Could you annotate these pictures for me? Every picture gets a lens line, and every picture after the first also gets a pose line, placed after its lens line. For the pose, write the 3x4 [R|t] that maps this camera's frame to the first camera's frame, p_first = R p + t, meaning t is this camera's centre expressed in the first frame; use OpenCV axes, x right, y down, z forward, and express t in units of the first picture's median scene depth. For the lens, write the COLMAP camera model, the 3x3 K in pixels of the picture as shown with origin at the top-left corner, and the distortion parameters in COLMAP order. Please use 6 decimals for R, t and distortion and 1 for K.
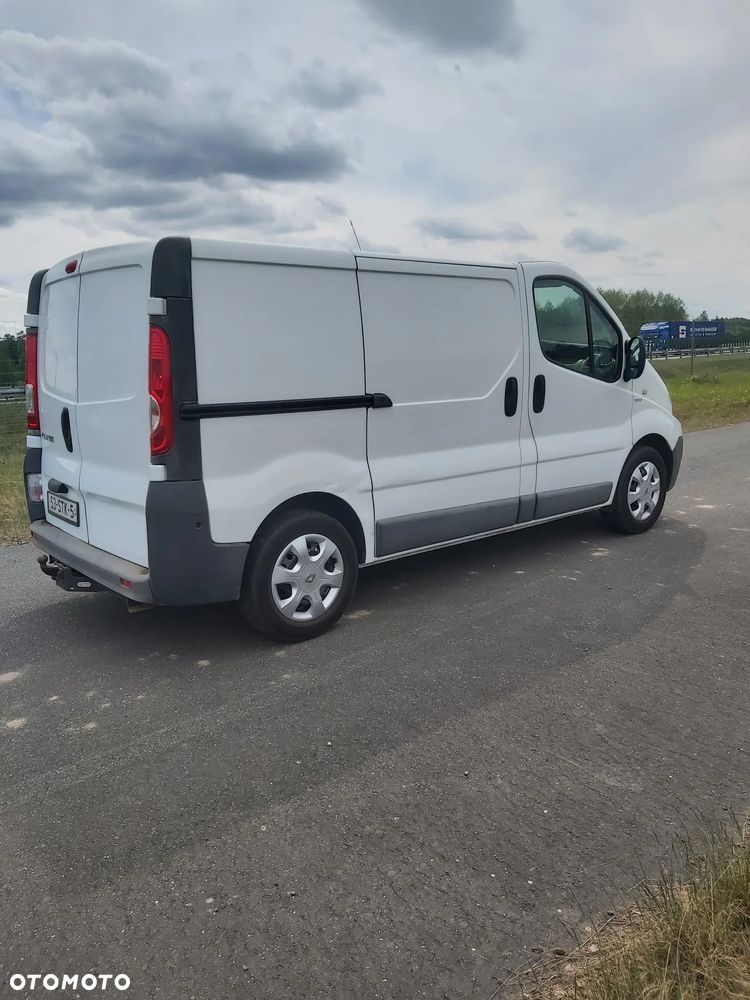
lens RADIAL K [[771.3, 0, 375.0], [0, 771.3, 500.0], [0, 0, 1]] dist [0.087622, -0.134088]
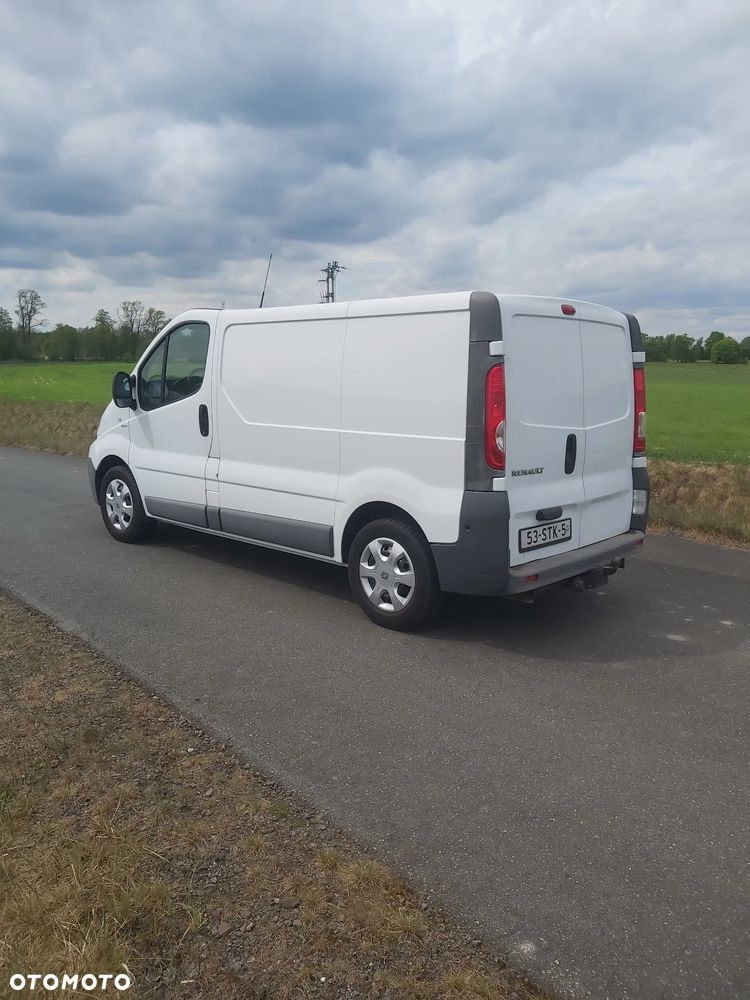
lens RADIAL K [[756.1, 0, 375.0], [0, 756.1, 500.0], [0, 0, 1]] dist [0.098145, -0.160937]
pose [[-0.109883, -0.142179, 0.983723, -1.412170], [0.177432, 0.971013, 0.160161, -0.244706], [-0.977979, 0.192143, -0.081471, 1.346145]]
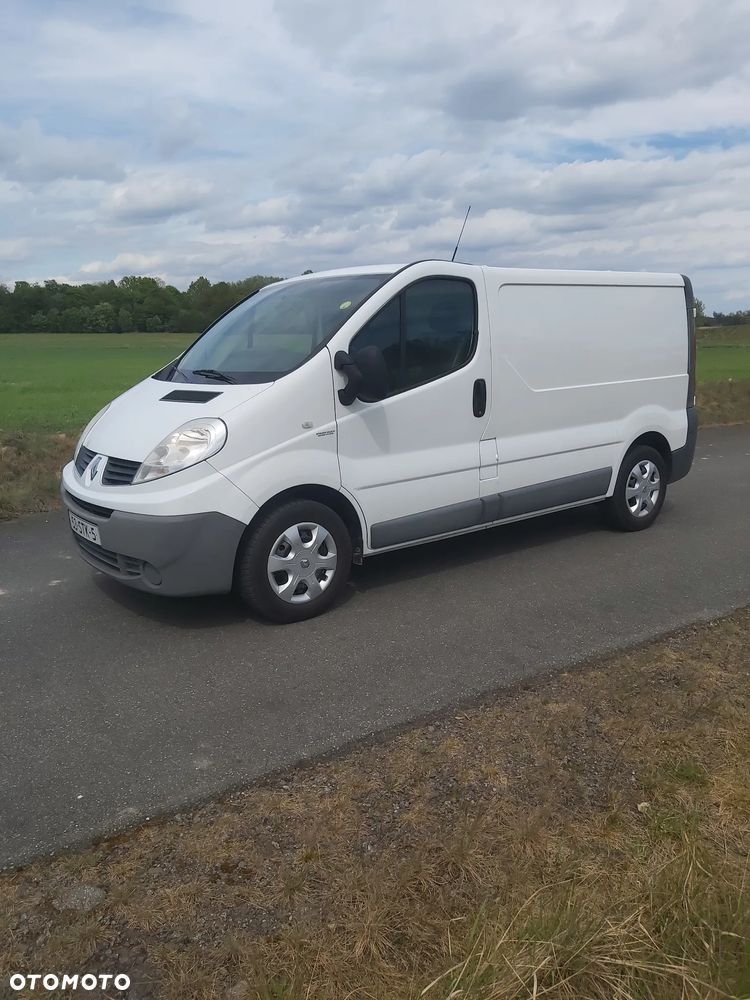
lens RADIAL K [[772.1, 0, 375.0], [0, 772.1, 500.0], [0, 0, 1]] dist [0.067925, -0.118179]
pose [[-0.996998, 0.035009, 0.069055, 0.041317], [0.059202, 0.919513, 0.388576, -0.536334], [-0.049893, 0.391498, -0.918825, 2.628706]]
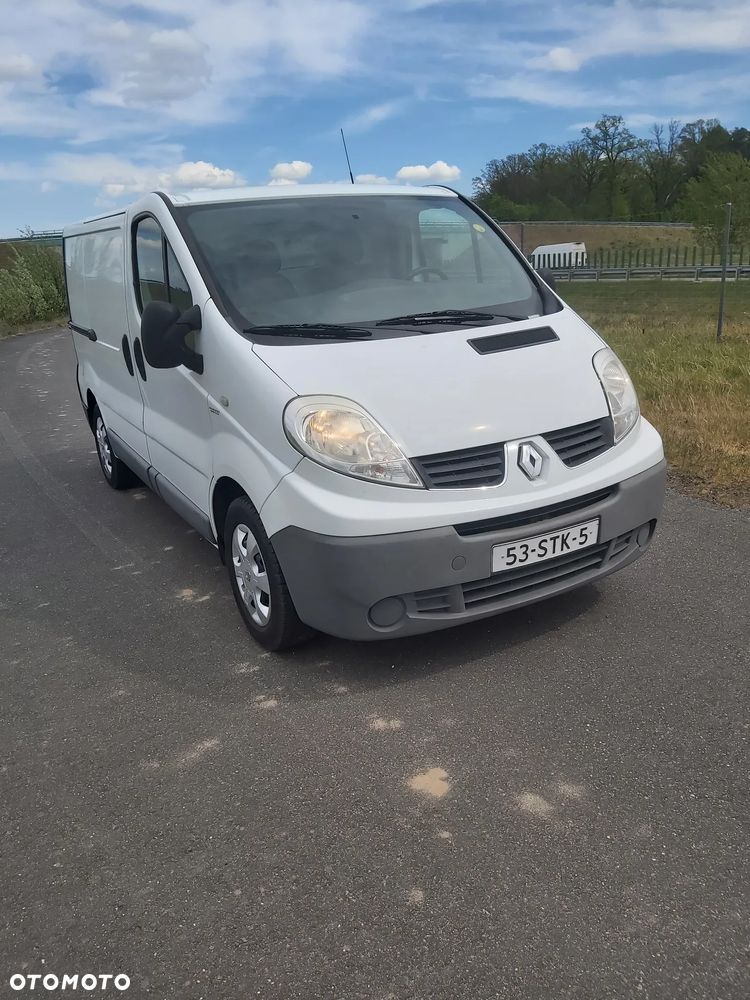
lens RADIAL K [[771.3, 0, 375.0], [0, 771.3, 500.0], [0, 0, 1]] dist [0.087622, -0.134088]
pose [[-0.191175, 0.334594, -0.922767, 1.180729], [-0.129775, 0.923237, 0.361651, -0.395560], [0.972939, 0.188891, -0.133078, 1.633923]]
